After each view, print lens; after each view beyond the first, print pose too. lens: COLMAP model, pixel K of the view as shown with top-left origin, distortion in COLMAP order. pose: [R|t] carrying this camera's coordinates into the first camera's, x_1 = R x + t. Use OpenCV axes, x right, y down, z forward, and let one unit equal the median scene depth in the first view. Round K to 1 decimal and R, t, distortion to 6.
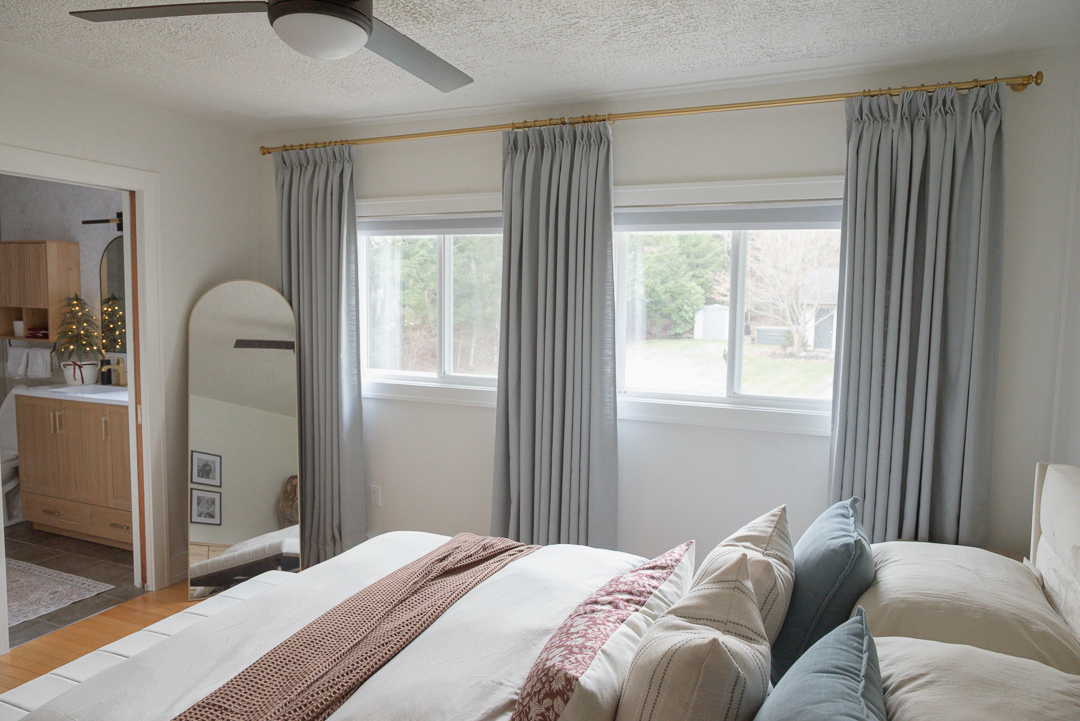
lens RADIAL K [[719.1, 0, 540.0], [0, 719.1, 360.5], [0, 0, 1]] dist [-0.006565, -0.001280]
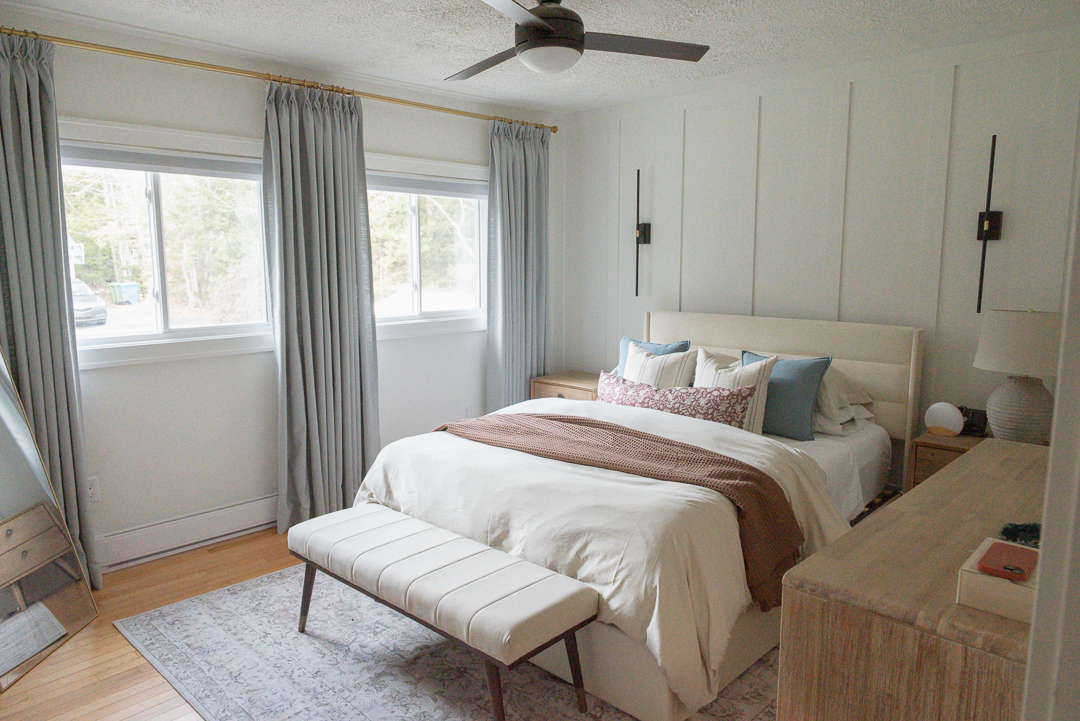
lens RADIAL K [[739.5, 0, 546.9], [0, 739.5, 359.5], [0, 0, 1]] dist [-0.000642, -0.005637]
pose [[0.330734, -0.149944, 0.931736, -0.998670], [0.079402, 0.988218, 0.130849, -0.030744], [-0.940378, 0.030705, 0.338743, 0.279543]]
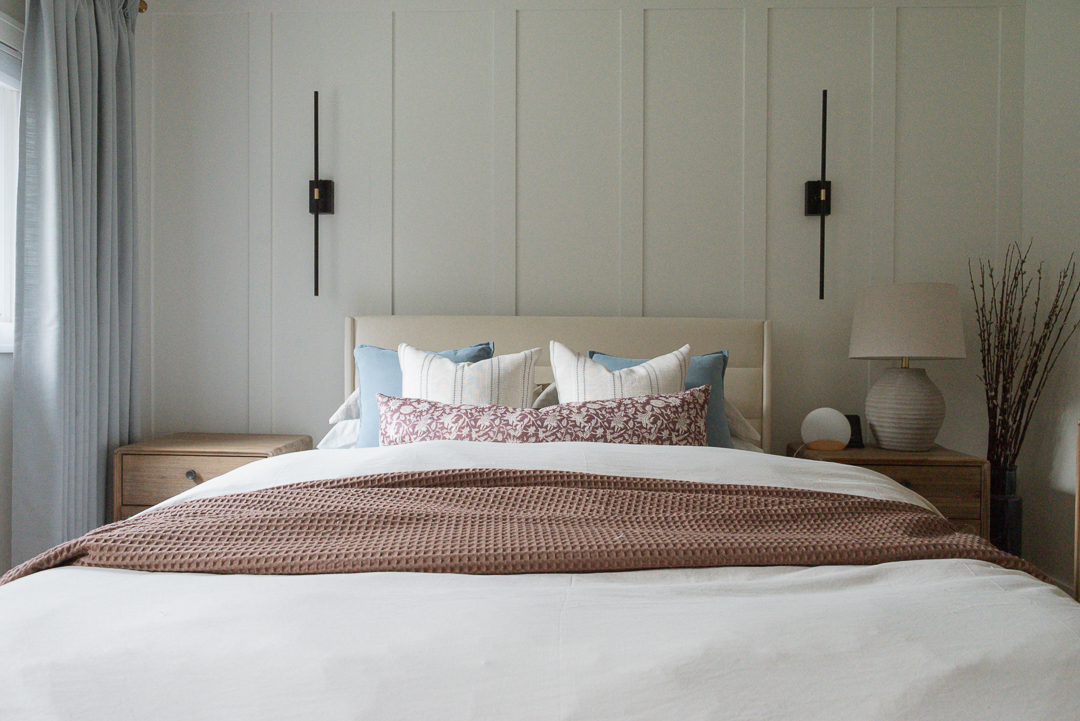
lens RADIAL K [[739.5, 0, 546.9], [0, 739.5, 359.5], [0, 0, 1]] dist [-0.000642, -0.005637]
pose [[-0.376606, -0.030681, 0.925865, -0.478431], [0.059313, 0.996602, 0.057151, 0.094557], [-0.924473, 0.076439, -0.373506, 0.691517]]
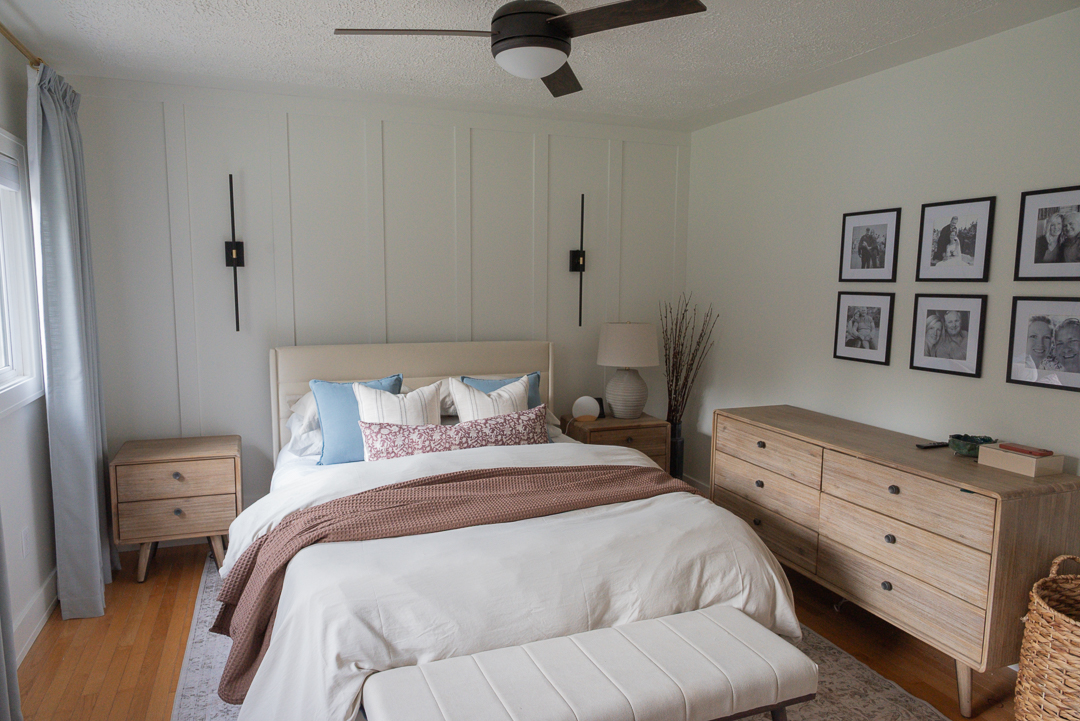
lens RADIAL K [[719.1, 0, 540.0], [0, 719.1, 360.5], [0, 0, 1]] dist [-0.006565, -0.001280]
pose [[-0.708186, -0.105306, 0.698129, -0.700822], [0.032889, 0.982820, 0.181611, -0.096446], [-0.705260, 0.151575, -0.692556, 1.076192]]
